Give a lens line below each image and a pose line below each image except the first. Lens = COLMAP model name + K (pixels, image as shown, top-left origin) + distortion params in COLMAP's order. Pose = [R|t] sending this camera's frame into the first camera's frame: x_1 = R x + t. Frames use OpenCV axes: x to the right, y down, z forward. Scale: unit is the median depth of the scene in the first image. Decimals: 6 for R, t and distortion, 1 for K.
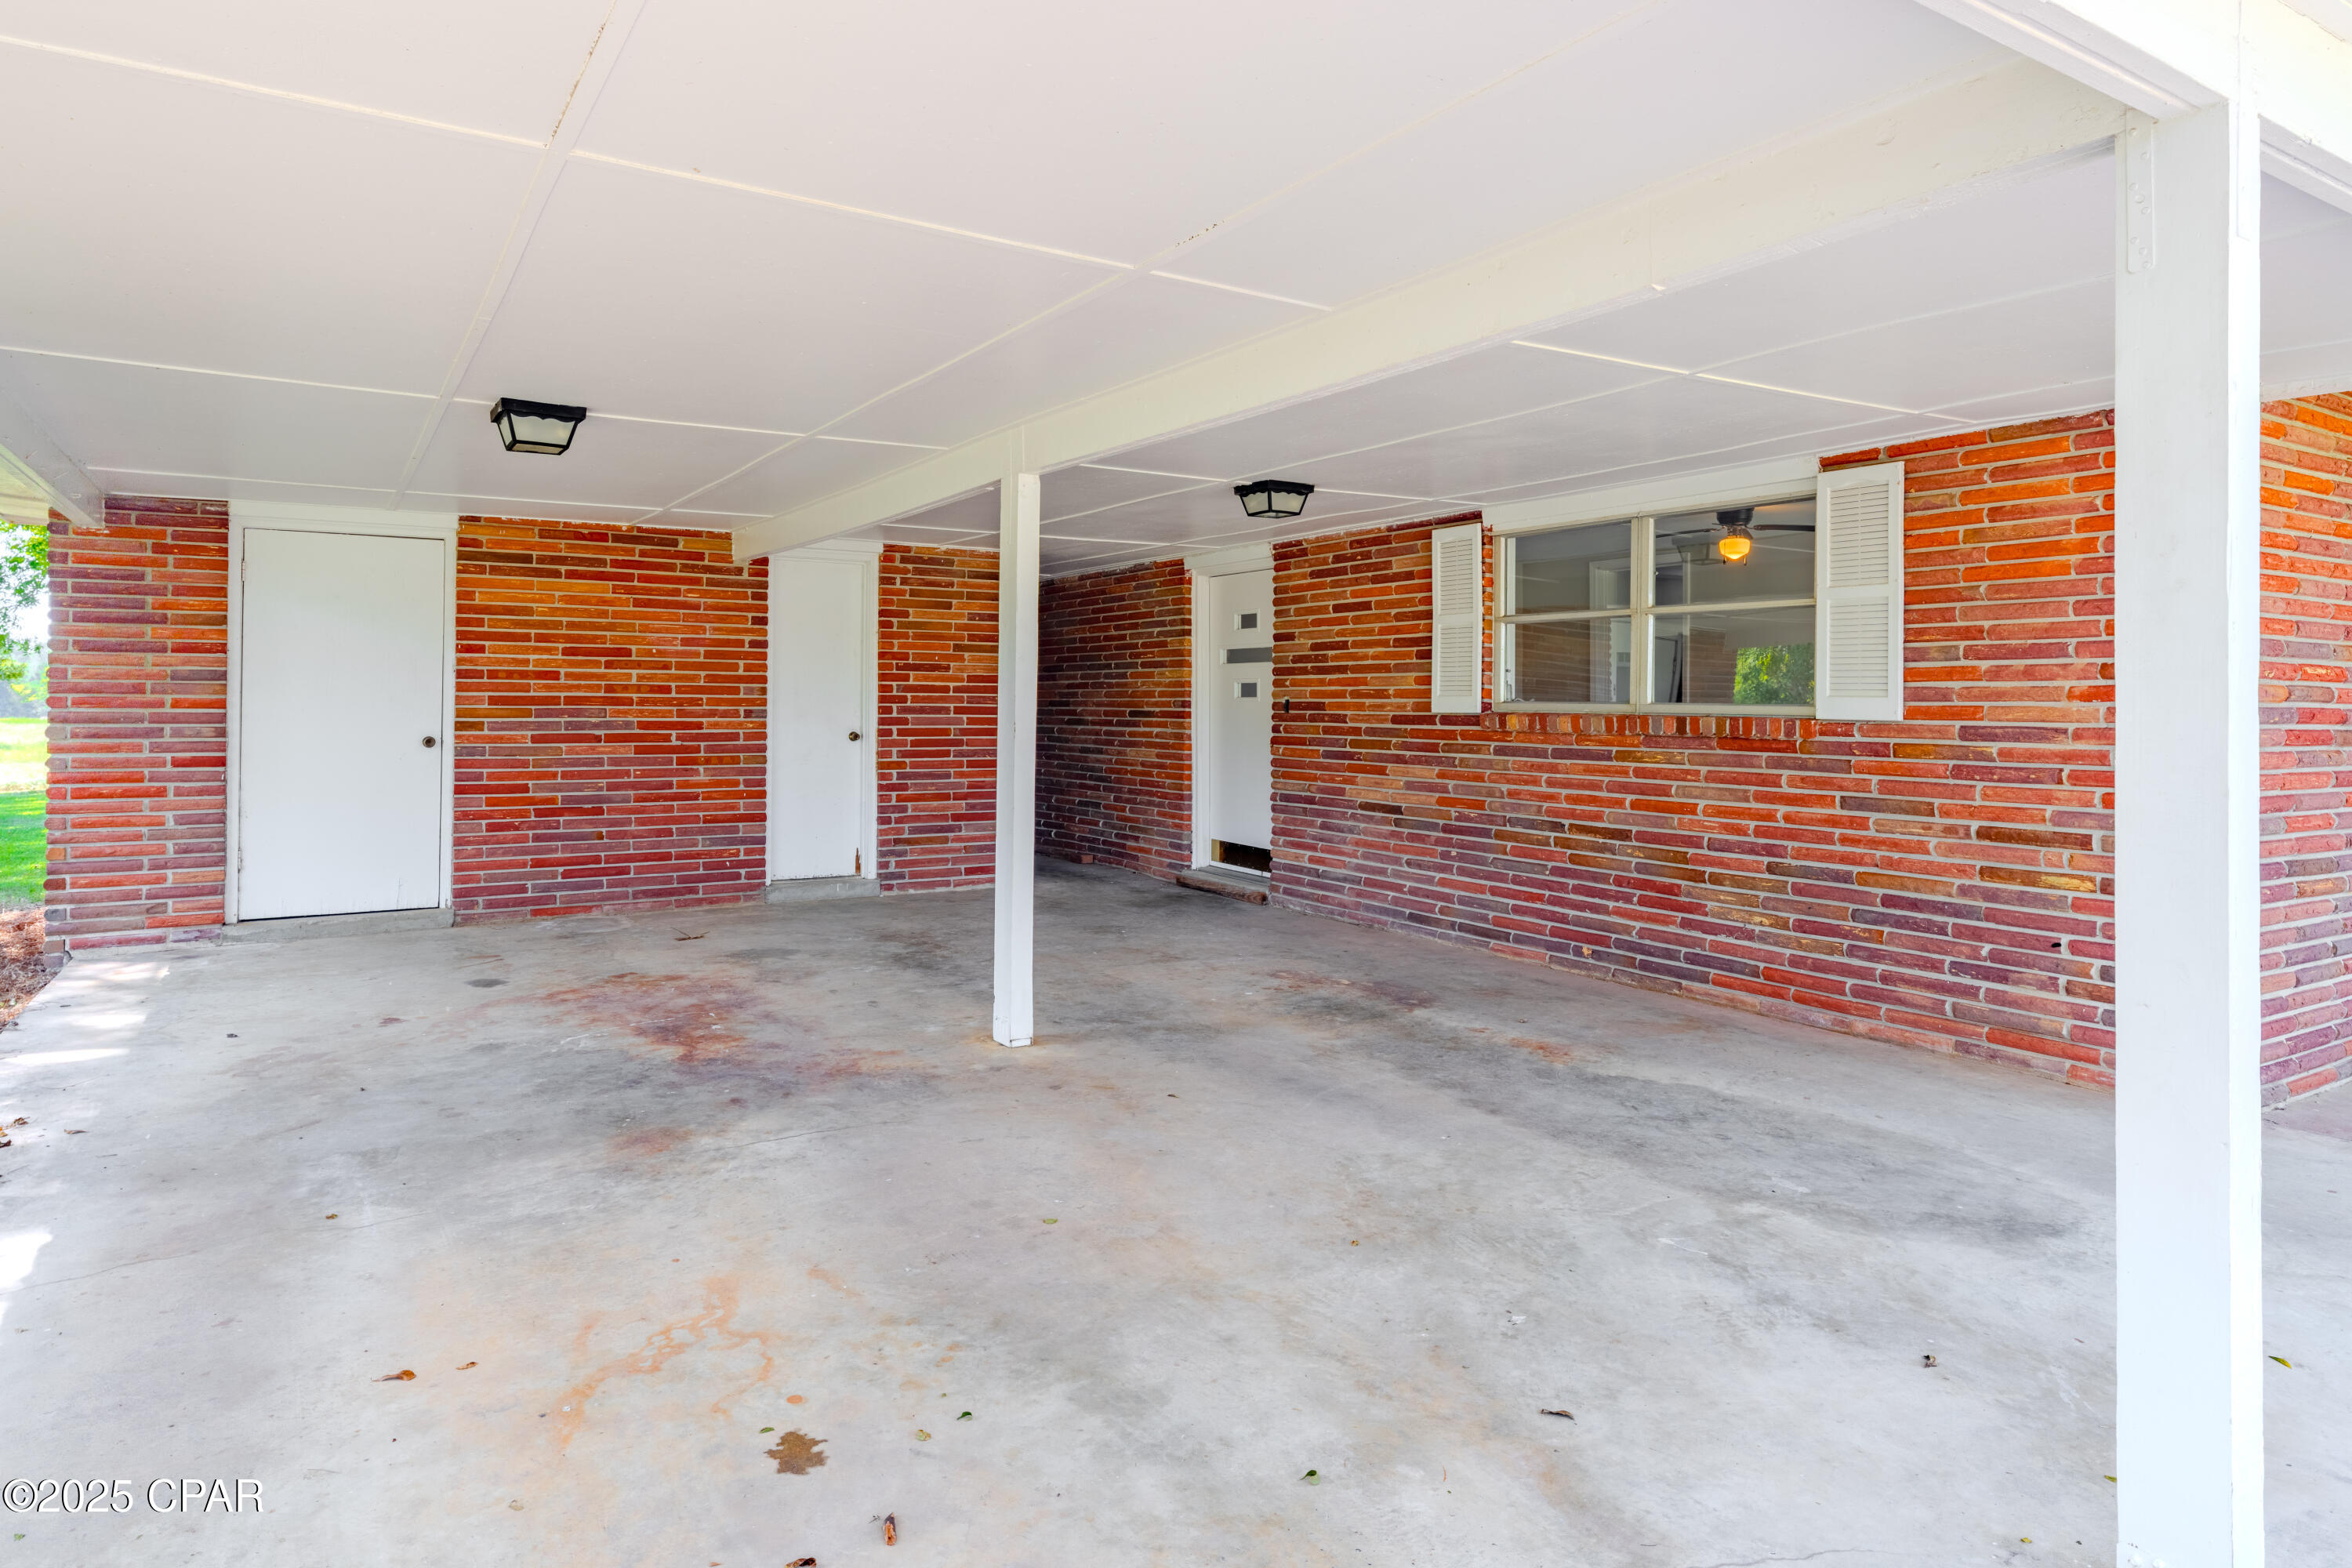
lens RADIAL K [[1380.0, 0, 1153.2], [0, 1380.0, 709.4], [0, 0, 1]] dist [0.000508, 0.000094]
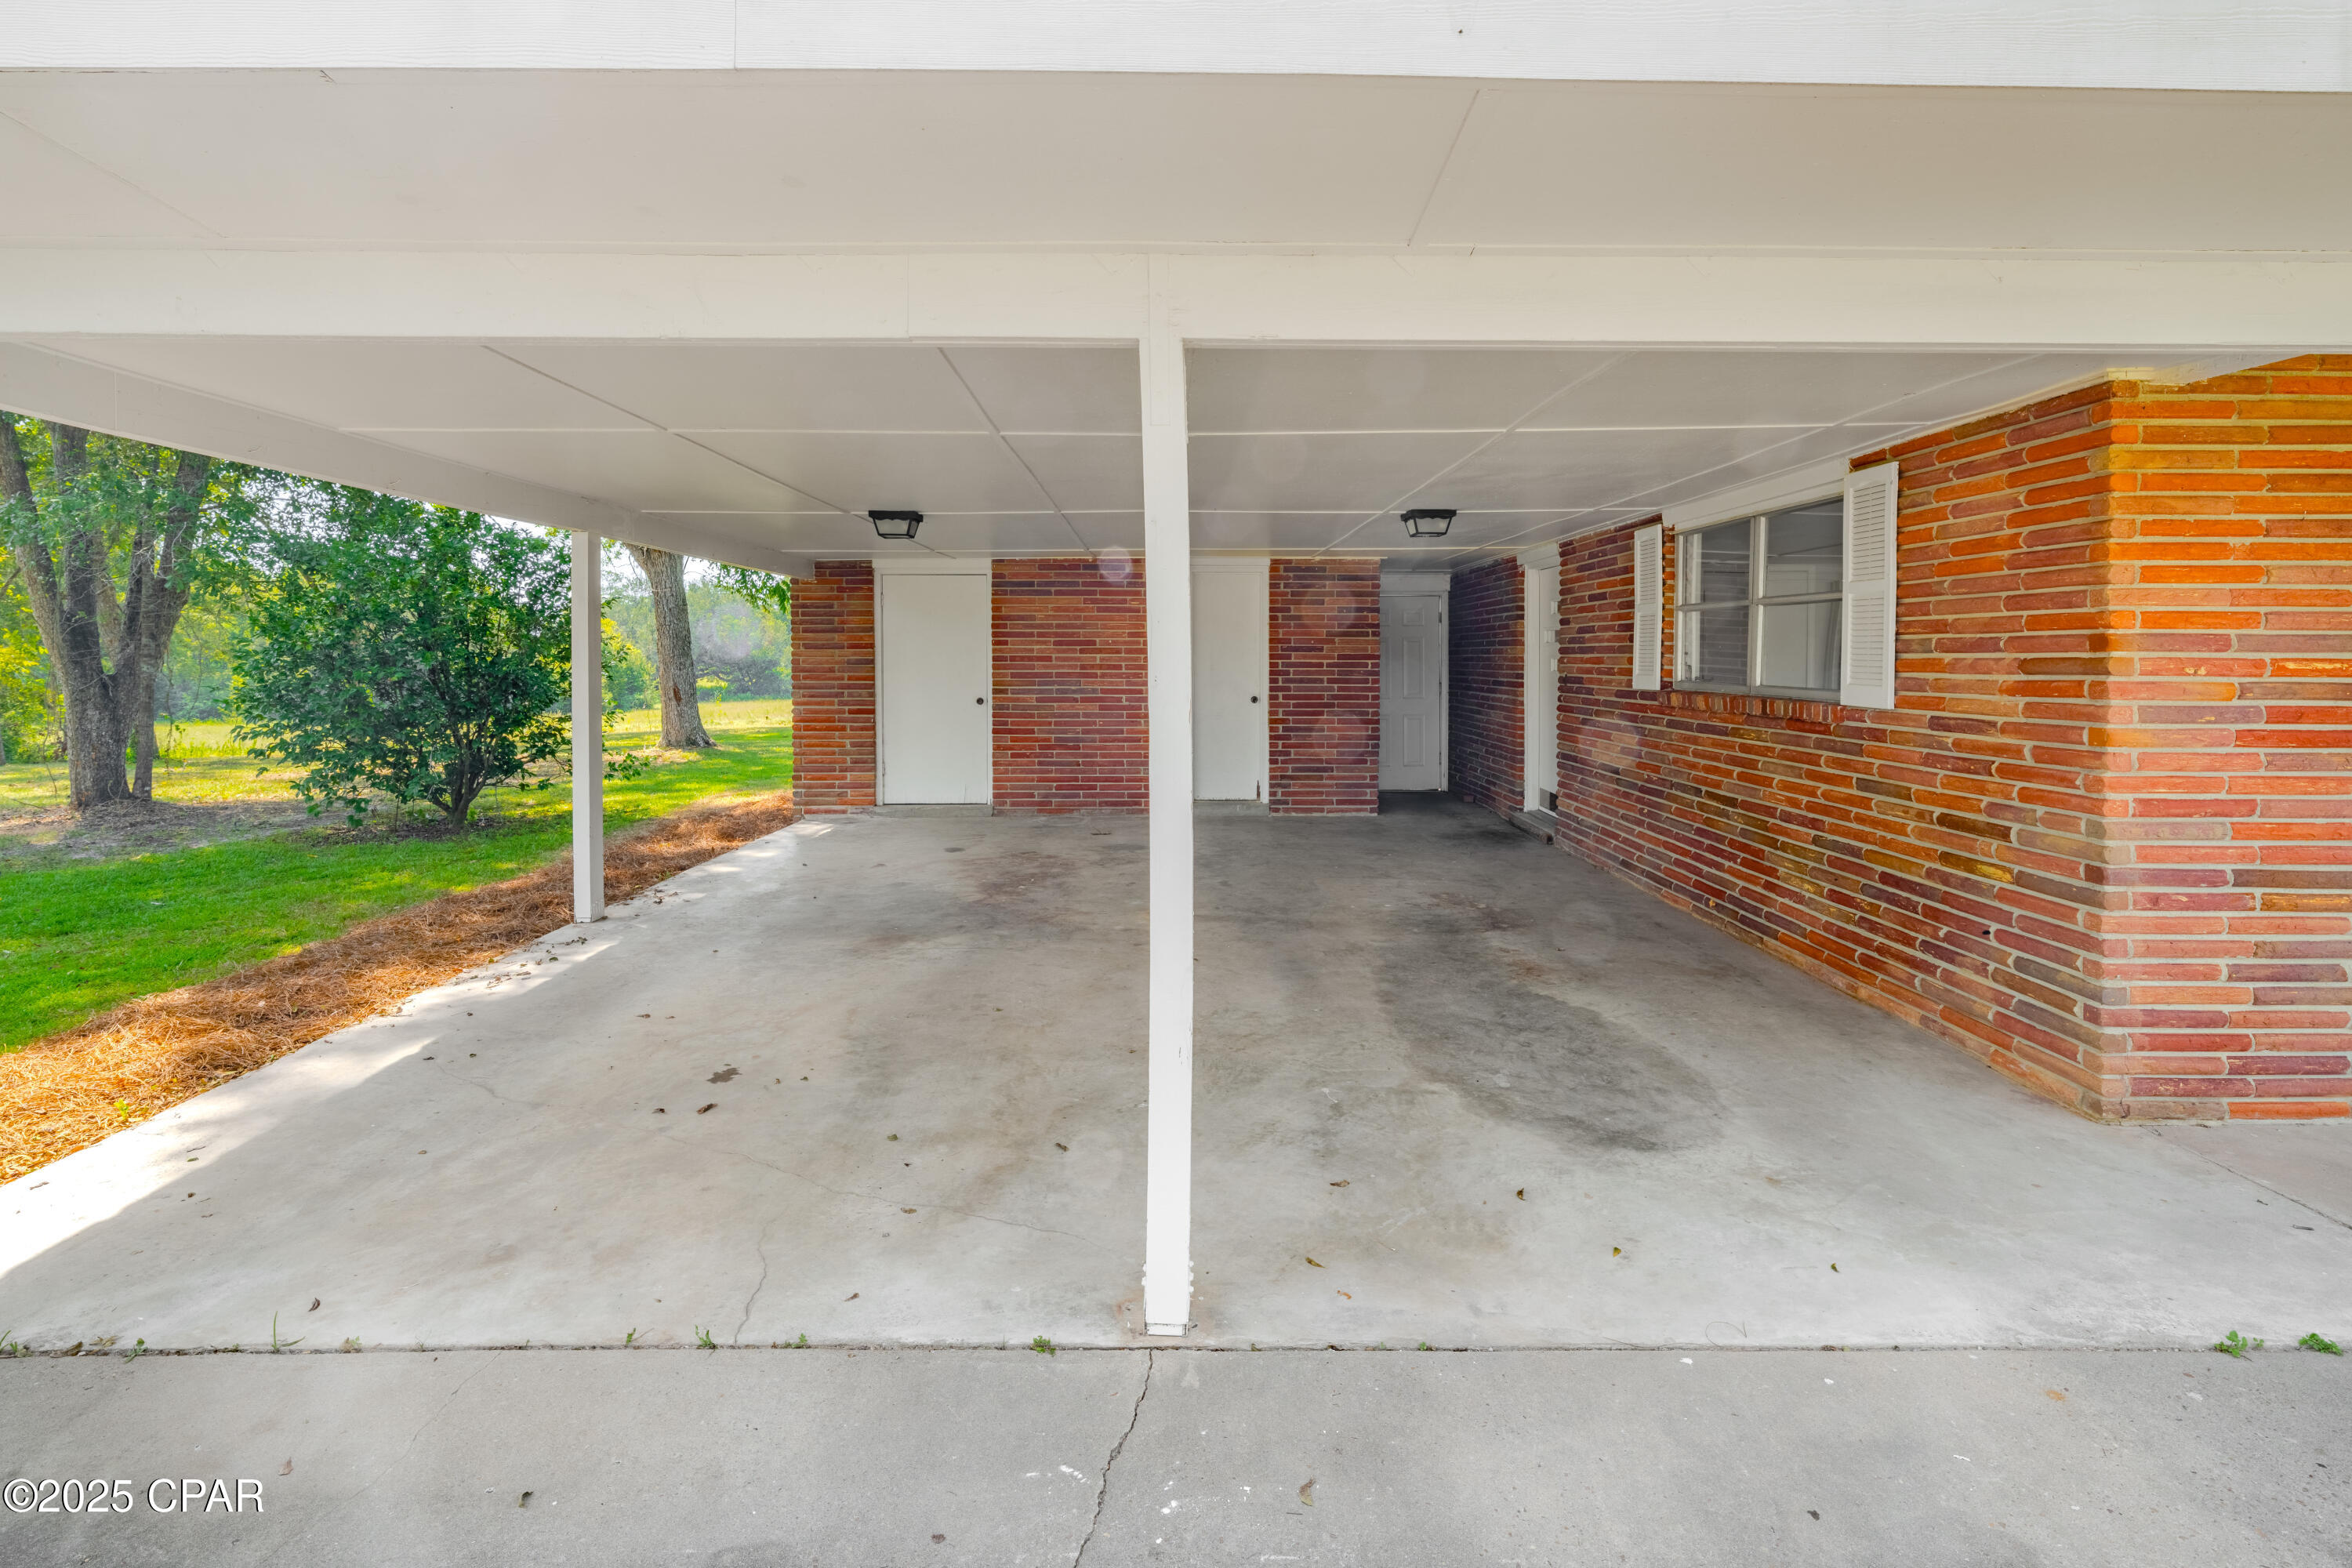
lens RADIAL K [[1144.6, 0, 1178.5], [0, 1144.6, 702.8], [0, 0, 1]] dist [-0.000867, 0.000598]
pose [[0.854666, 0.015303, -0.518953, 0.451248], [0.002625, 0.999425, 0.033794, -0.023391], [0.519172, -0.030245, 0.854134, -0.025972]]
